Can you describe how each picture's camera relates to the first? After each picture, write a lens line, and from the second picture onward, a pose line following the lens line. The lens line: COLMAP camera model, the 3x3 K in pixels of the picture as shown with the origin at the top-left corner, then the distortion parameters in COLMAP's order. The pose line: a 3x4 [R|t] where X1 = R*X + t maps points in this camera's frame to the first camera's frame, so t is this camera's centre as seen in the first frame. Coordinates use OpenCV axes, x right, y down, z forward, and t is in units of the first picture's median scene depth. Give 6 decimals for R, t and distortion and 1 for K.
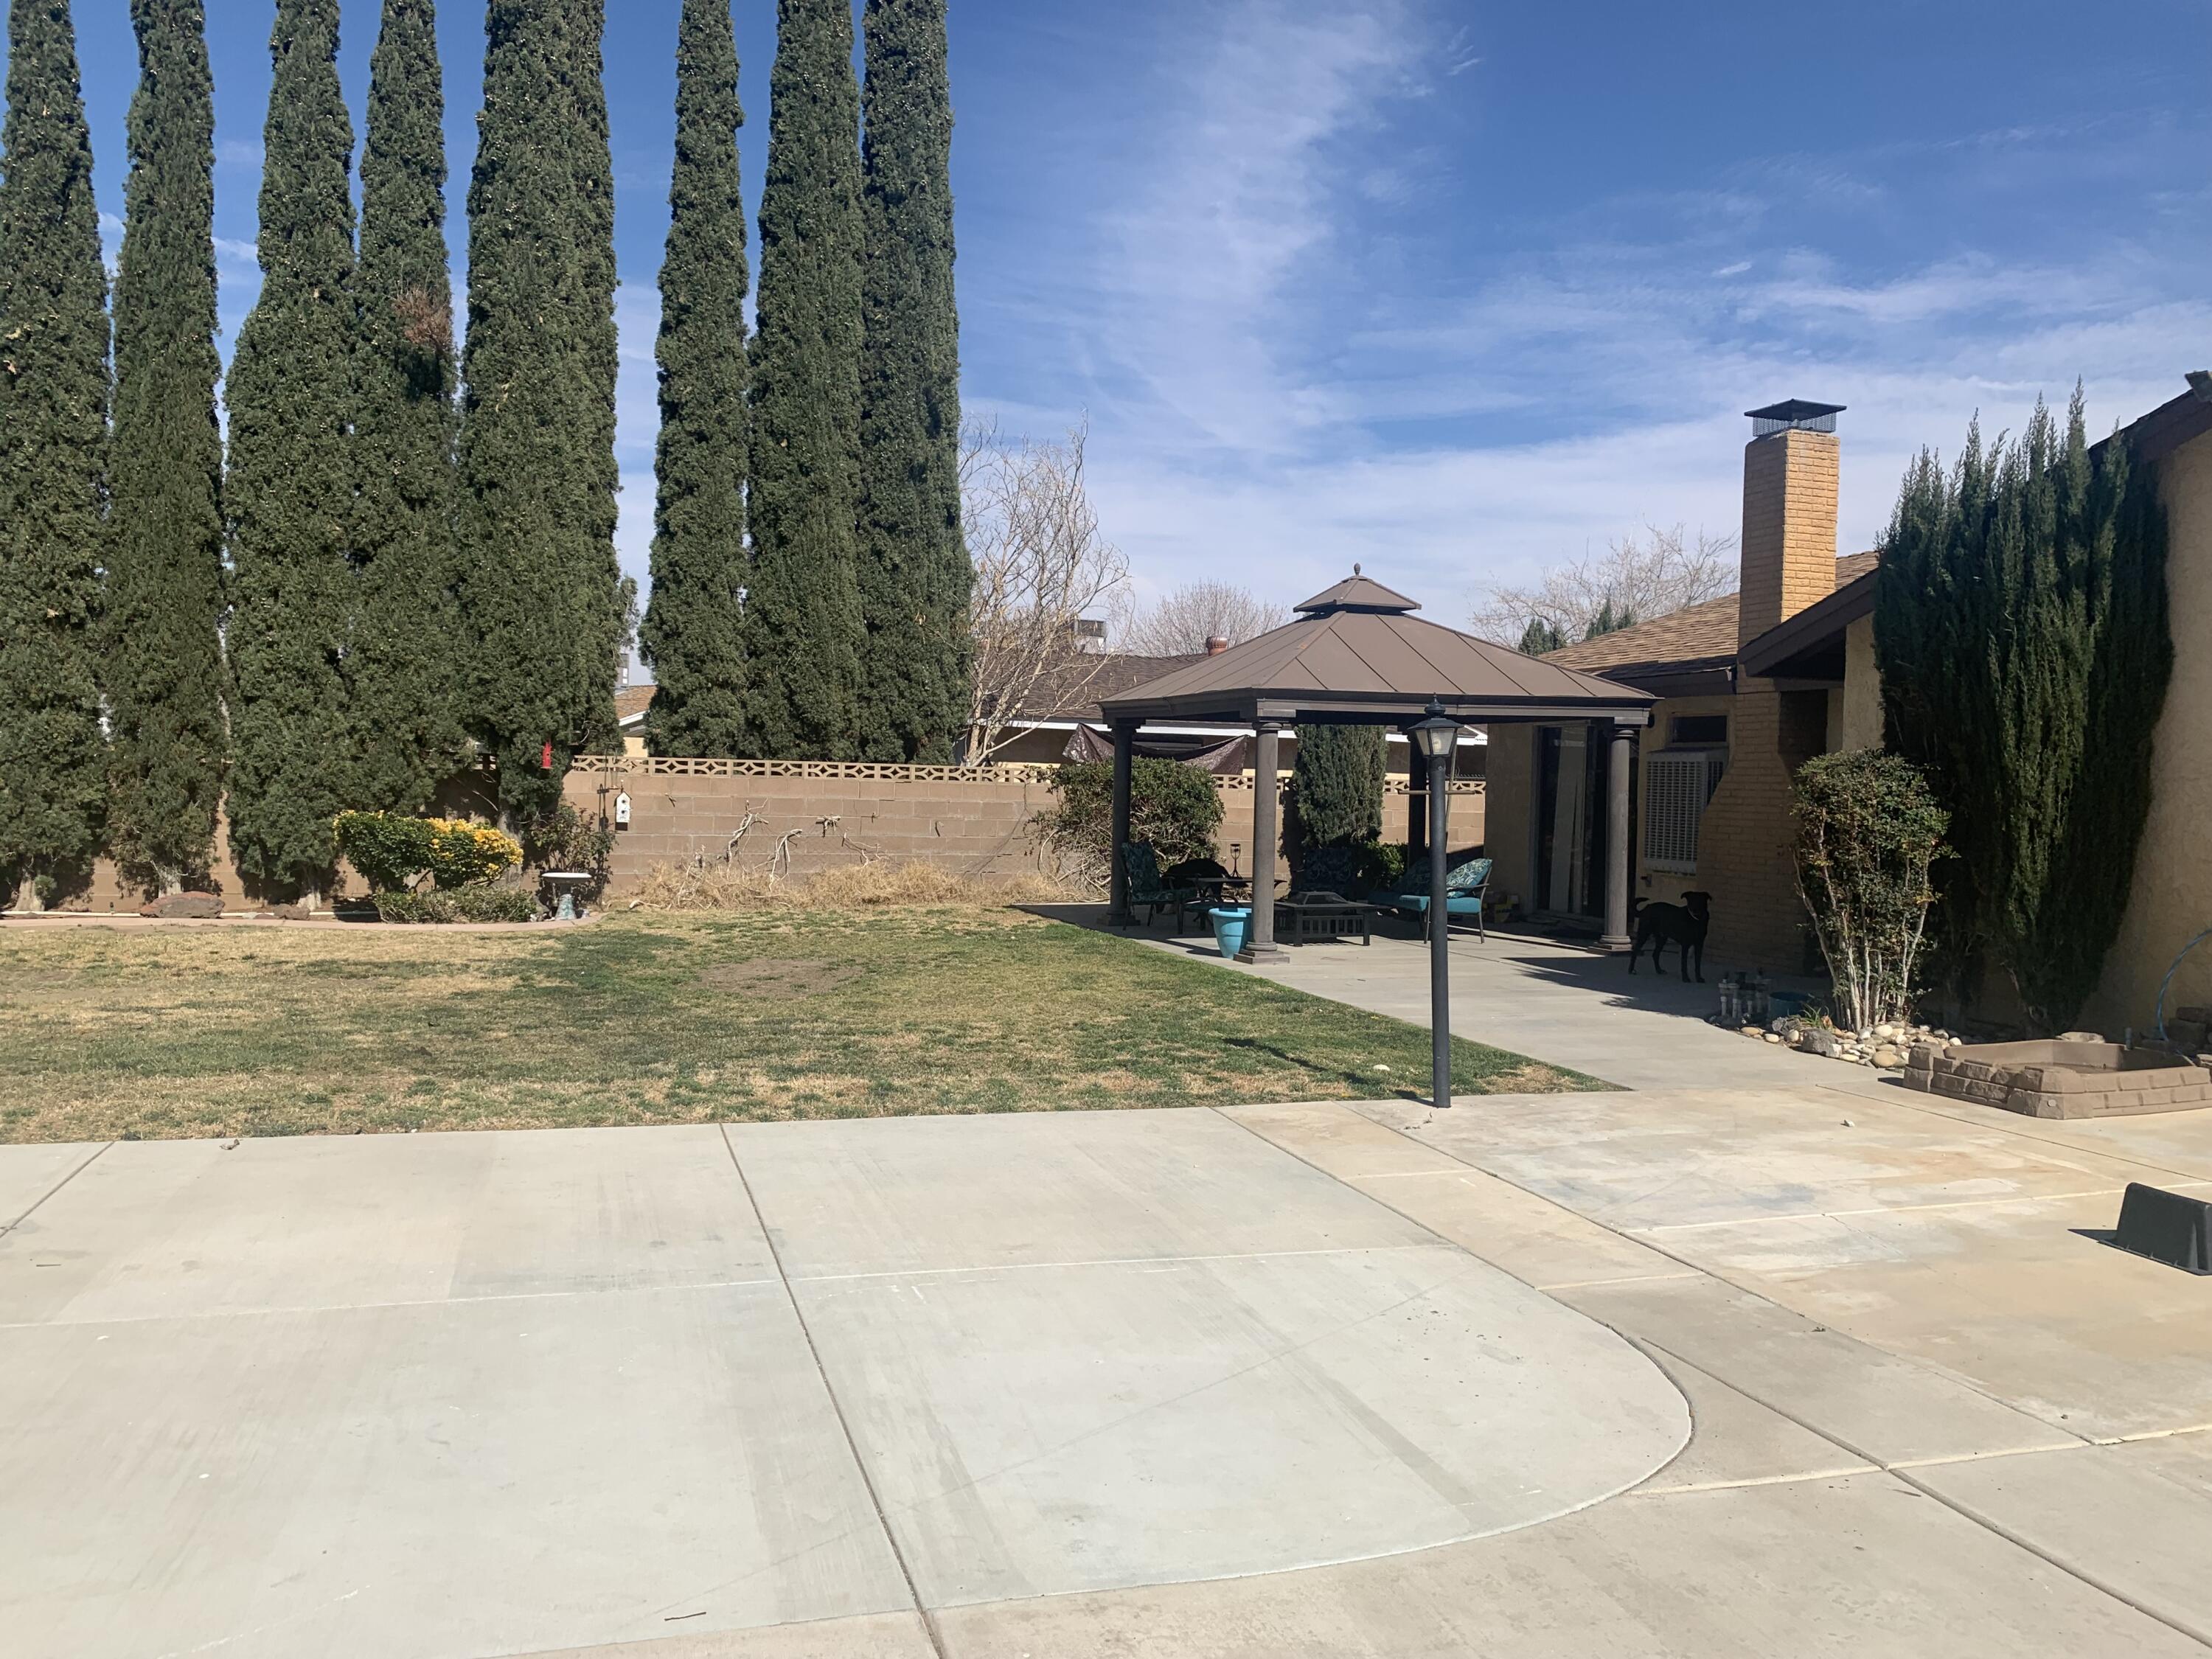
lens RADIAL K [[1645.4, 0, 1106.0], [0, 1645.4, 829.5], [0, 0, 1]] dist [-0.002548, -0.001244]
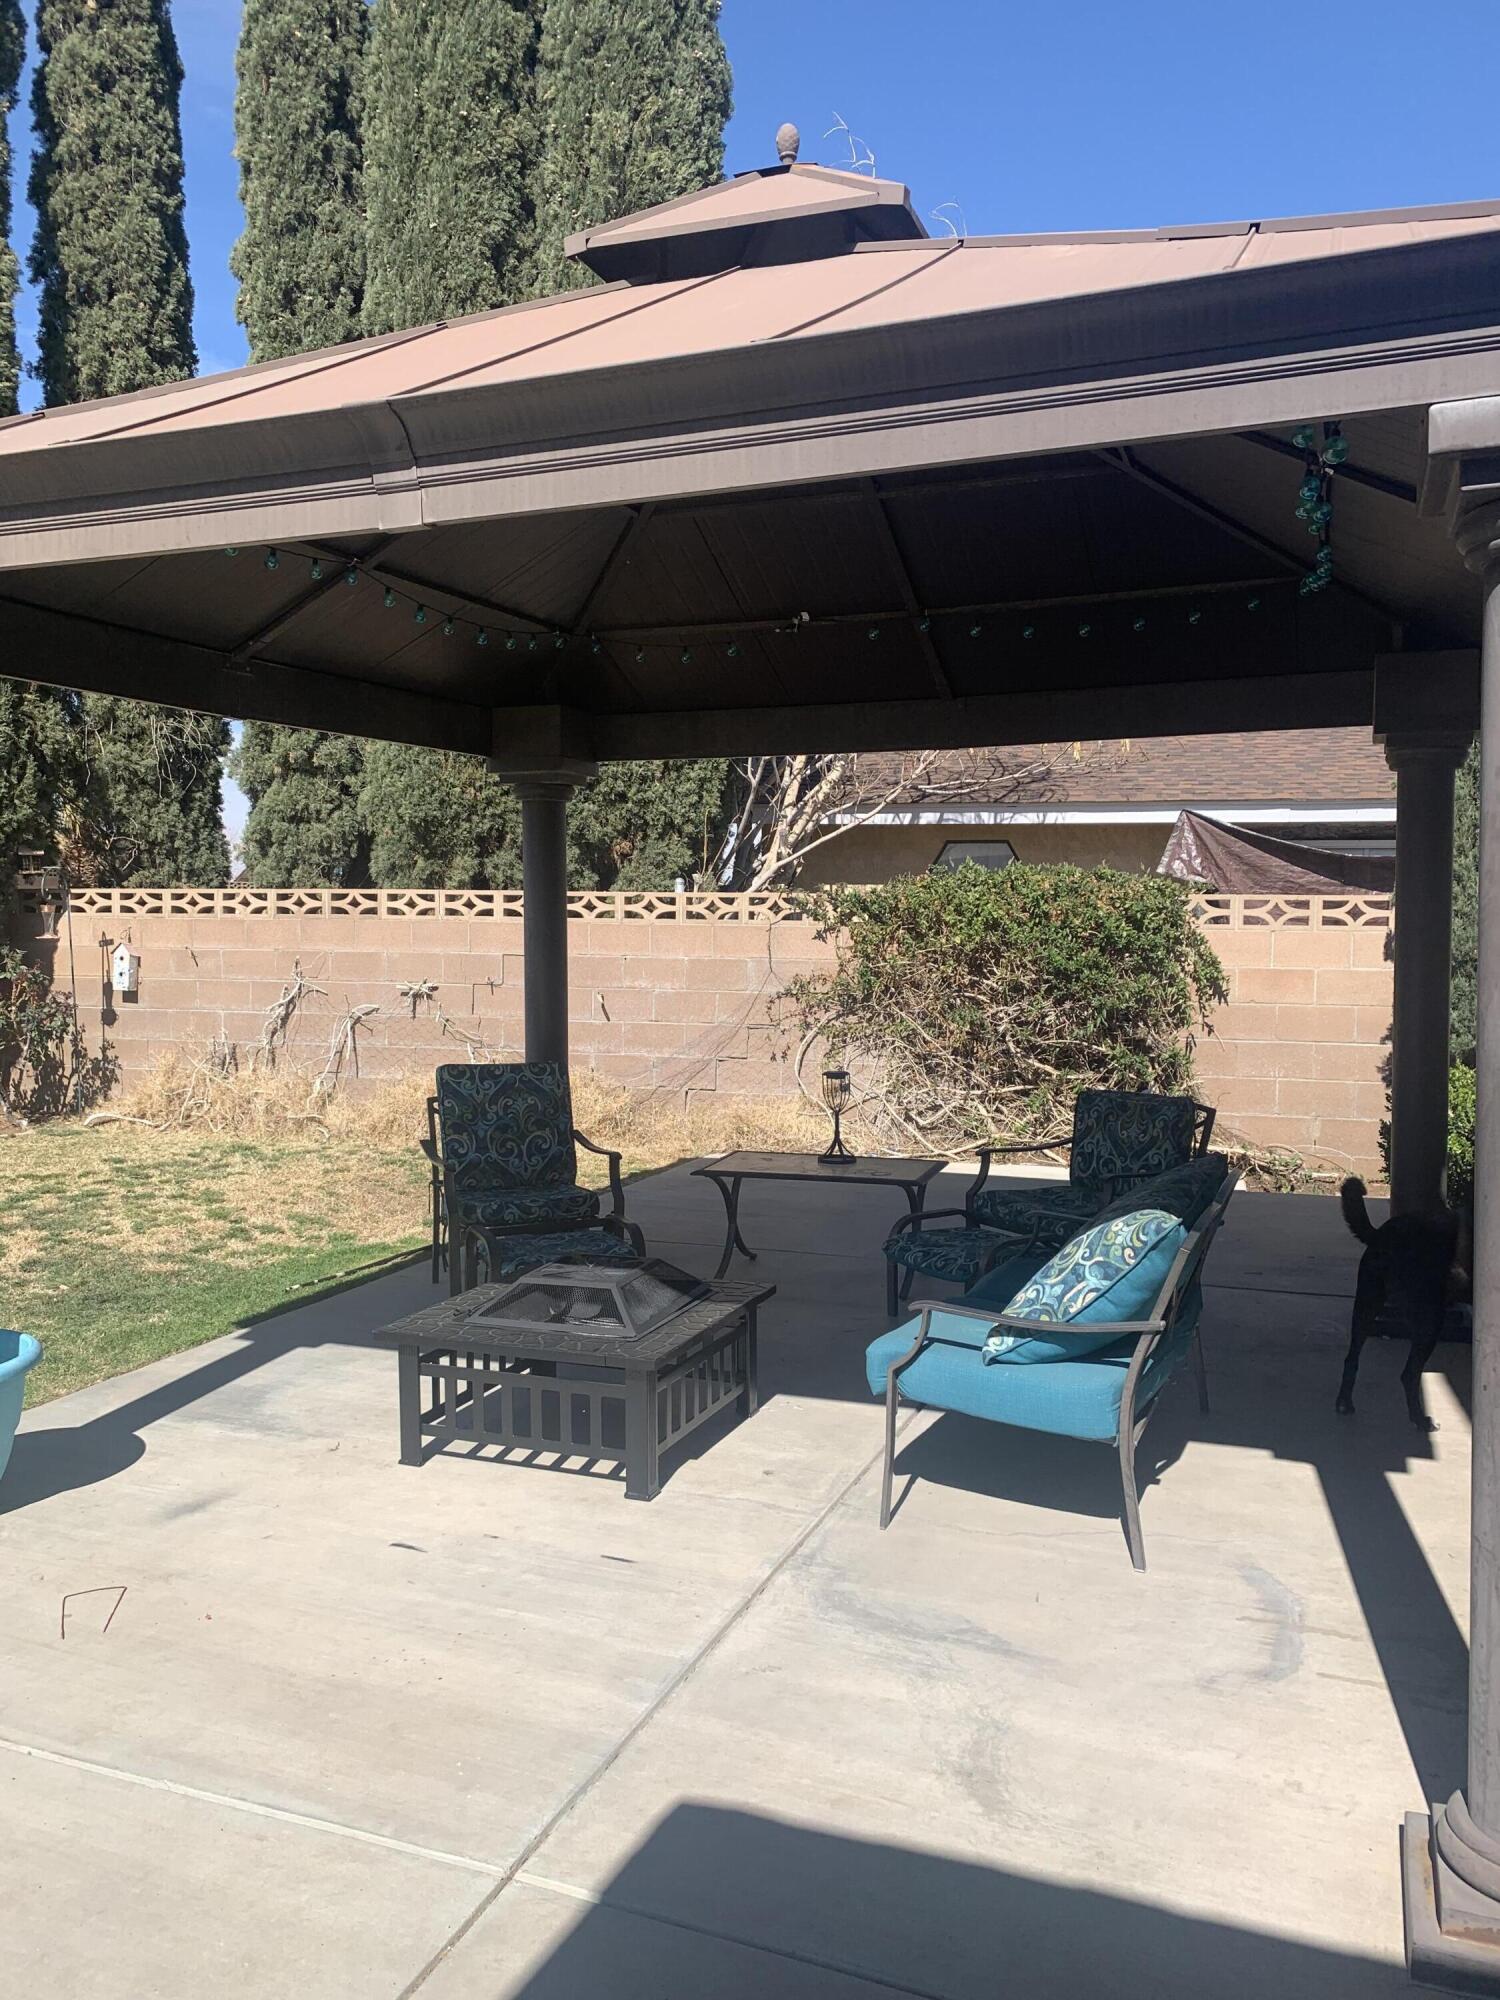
lens RADIAL K [[1536.1, 0, 750.0], [0, 1536.1, 1000.0], [0, 0, 1]] dist [0.055613, -0.000140]
pose [[0.755304, 0.020259, -0.655062, 0.279309], [-0.006886, 0.999712, 0.022979, -0.015418], [0.655339, -0.012845, 0.755226, 0.667172]]
